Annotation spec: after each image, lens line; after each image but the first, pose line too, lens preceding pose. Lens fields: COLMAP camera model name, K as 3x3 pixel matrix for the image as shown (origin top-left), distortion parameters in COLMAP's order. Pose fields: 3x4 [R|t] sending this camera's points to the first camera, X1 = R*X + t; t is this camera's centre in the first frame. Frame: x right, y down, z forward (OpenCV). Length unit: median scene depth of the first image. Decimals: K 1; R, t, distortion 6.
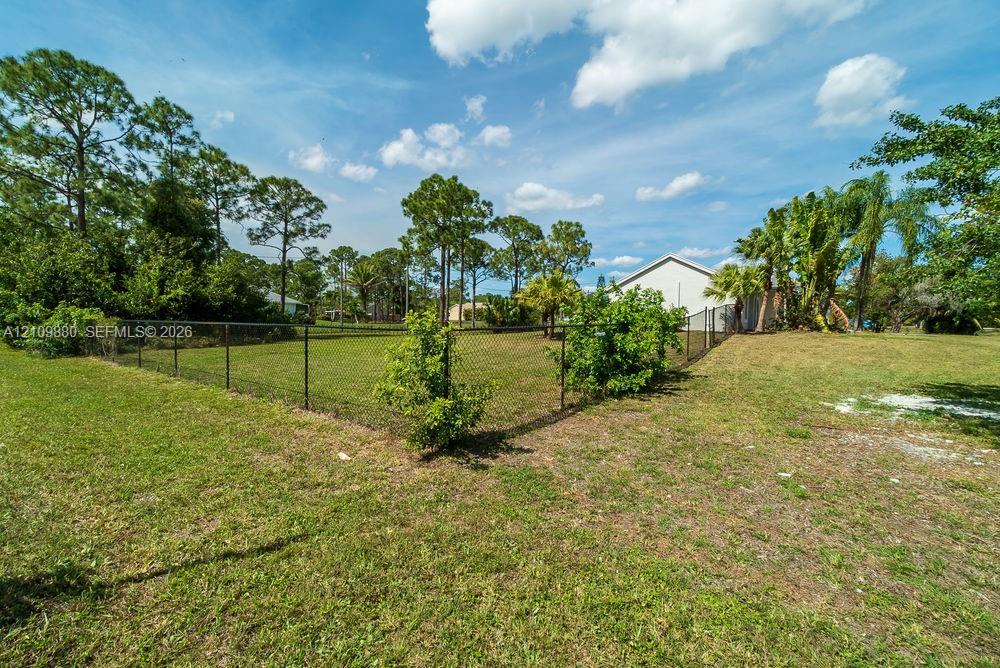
lens RADIAL K [[432.3, 0, 500.0], [0, 432.3, 334.0], [0, 0, 1]] dist [-0.000766, 0.000131]
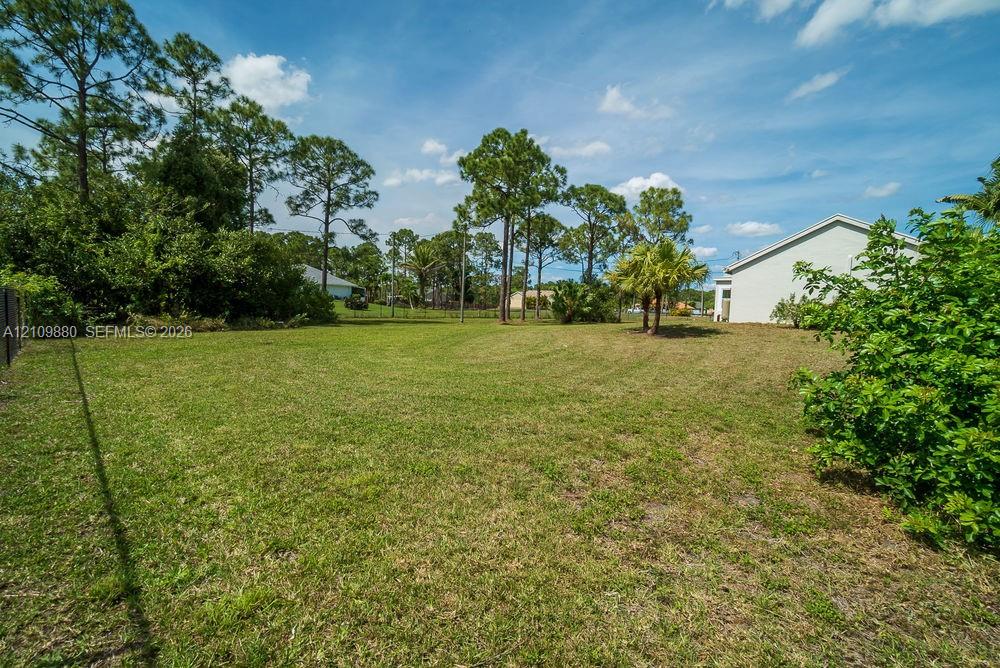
lens RADIAL K [[432.3, 0, 500.0], [0, 432.3, 334.0], [0, 0, 1]] dist [-0.000766, 0.000131]
pose [[0.990083, 0.035070, -0.136035, -0.020310], [-0.031875, 0.999164, 0.025590, -0.000303], [0.136819, -0.021000, 0.990373, 0.147872]]
